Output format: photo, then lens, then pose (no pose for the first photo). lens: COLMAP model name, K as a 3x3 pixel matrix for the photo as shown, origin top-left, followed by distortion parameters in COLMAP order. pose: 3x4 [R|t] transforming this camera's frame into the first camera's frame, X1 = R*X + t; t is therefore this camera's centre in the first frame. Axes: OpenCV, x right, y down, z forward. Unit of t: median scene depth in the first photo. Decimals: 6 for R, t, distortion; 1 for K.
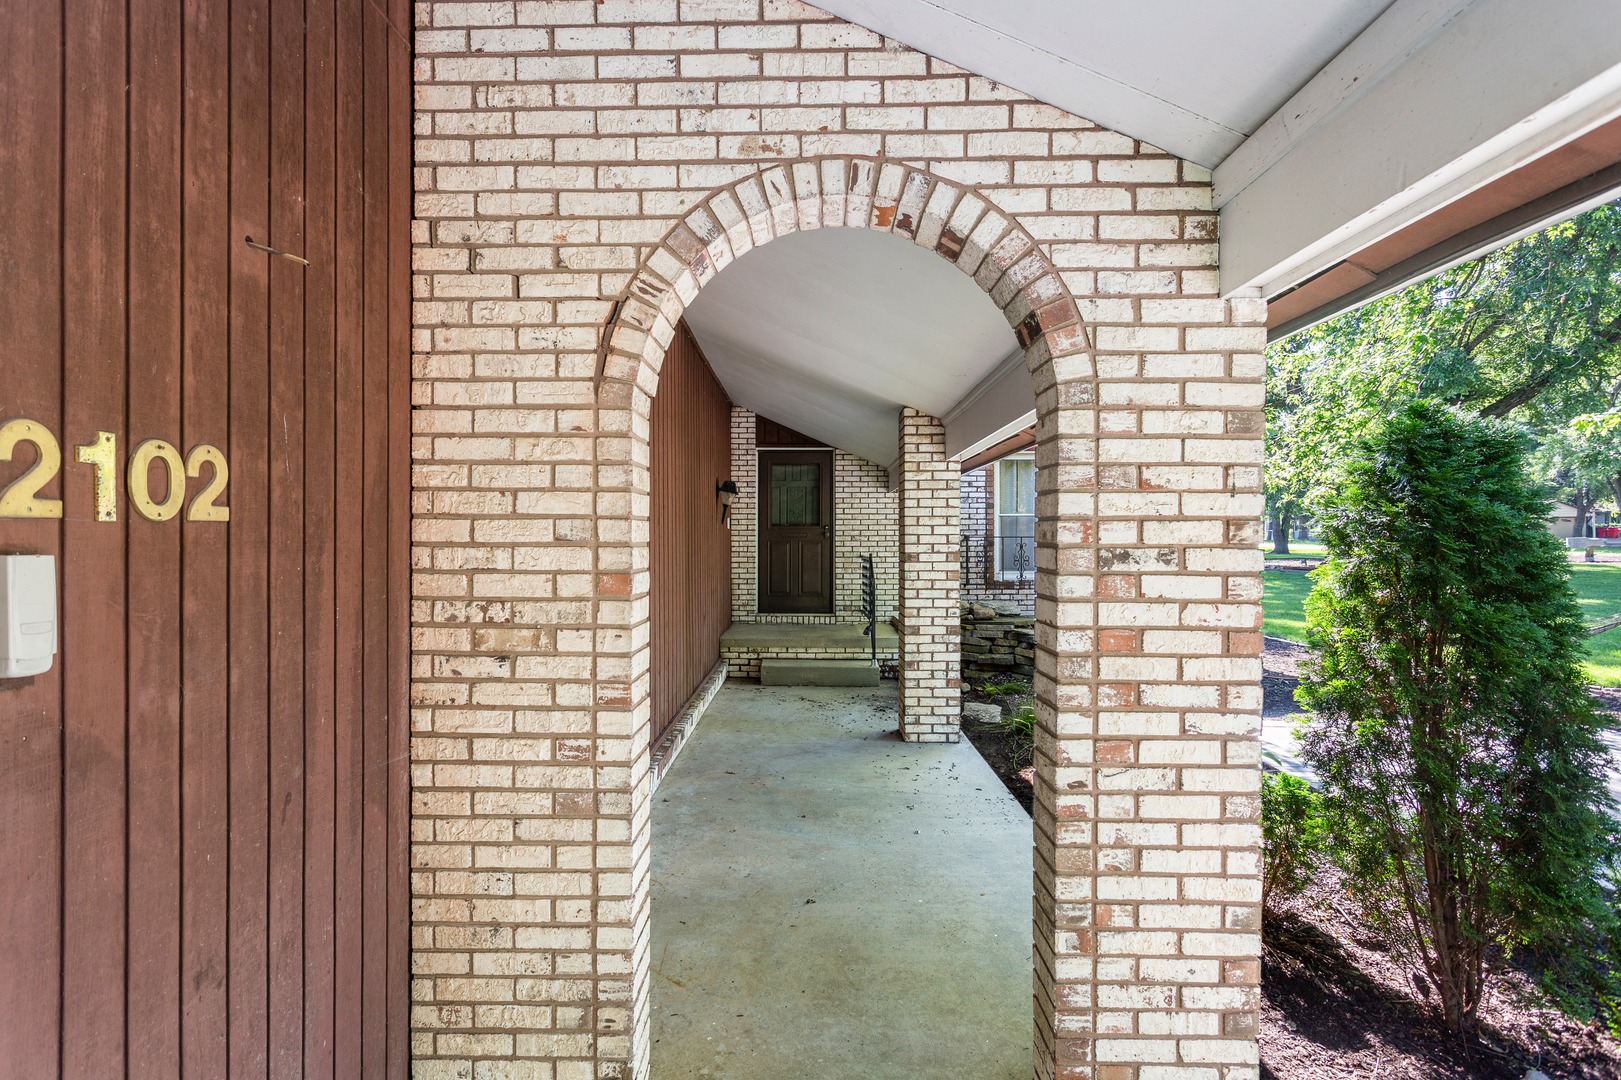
lens RADIAL K [[774.1, 0, 794.6], [0, 774.1, 536.7], [0, 0, 1]] dist [0.000835, 0.001018]
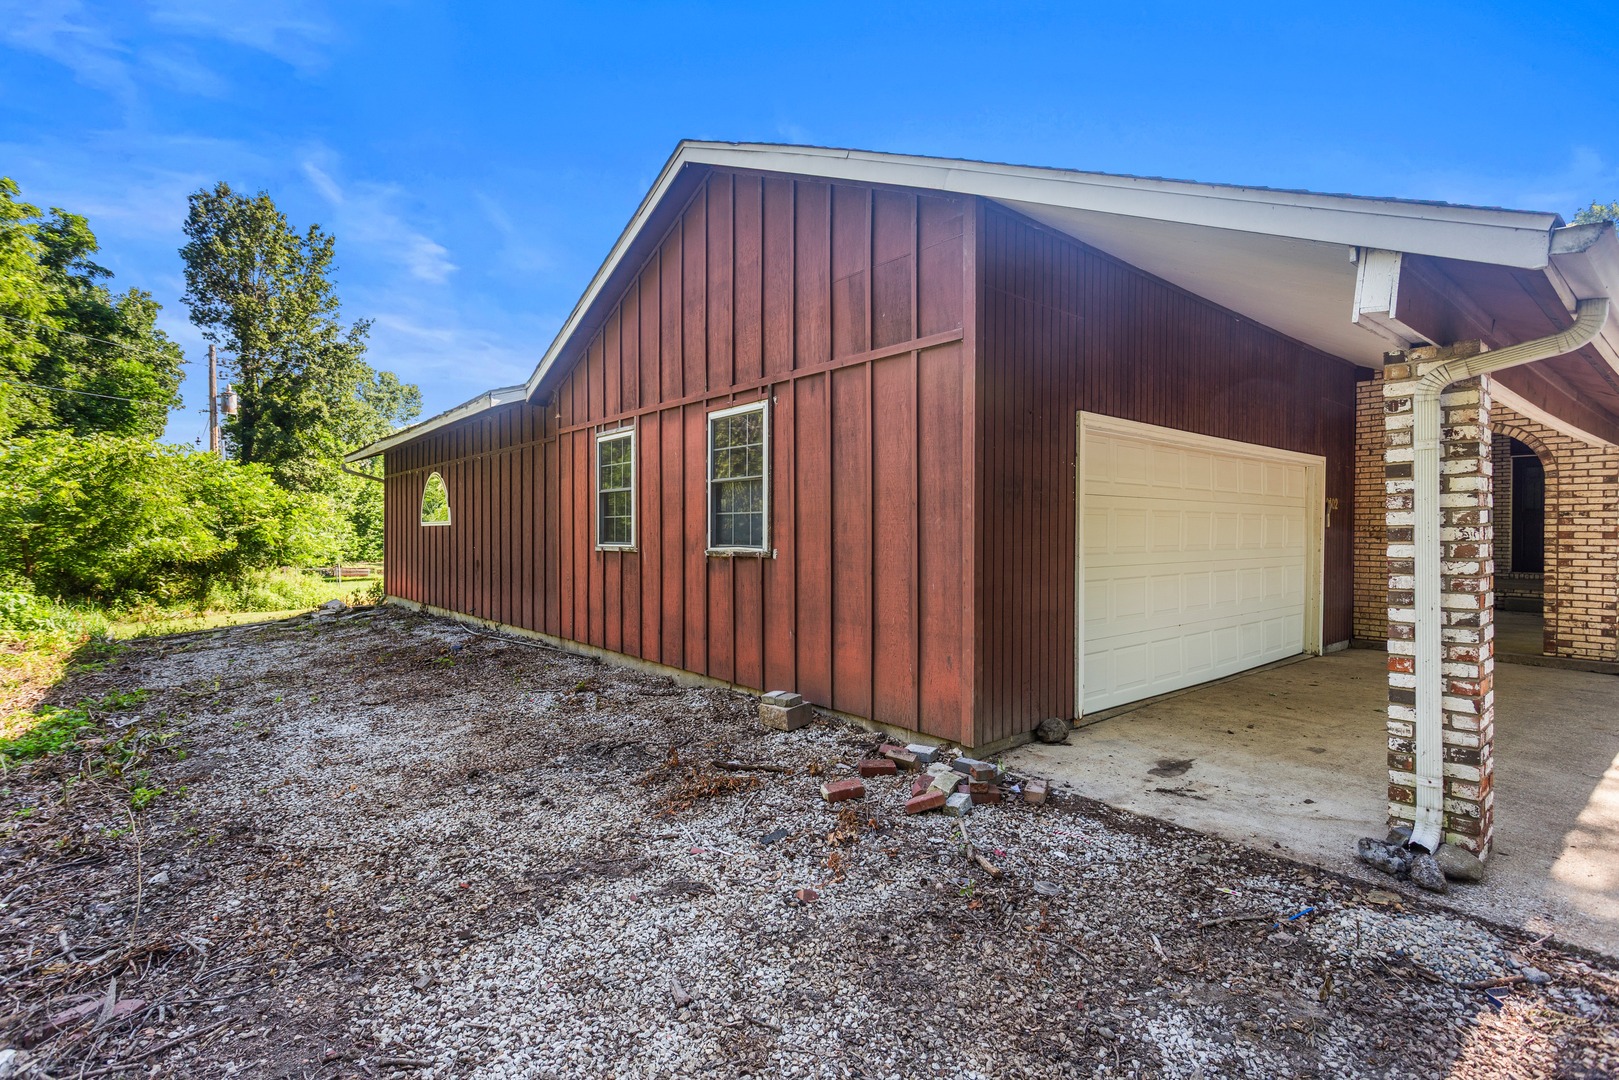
lens RADIAL K [[773.2, 0, 793.6], [0, 773.2, 536.7], [0, 0, 1]] dist [0.000835, 0.001018]
pose [[0.644180, 0.005055, -0.764857, 0.912963], [-0.005592, 0.999983, 0.001900, 0.159022], [0.764854, 0.003053, 0.644197, -4.661332]]
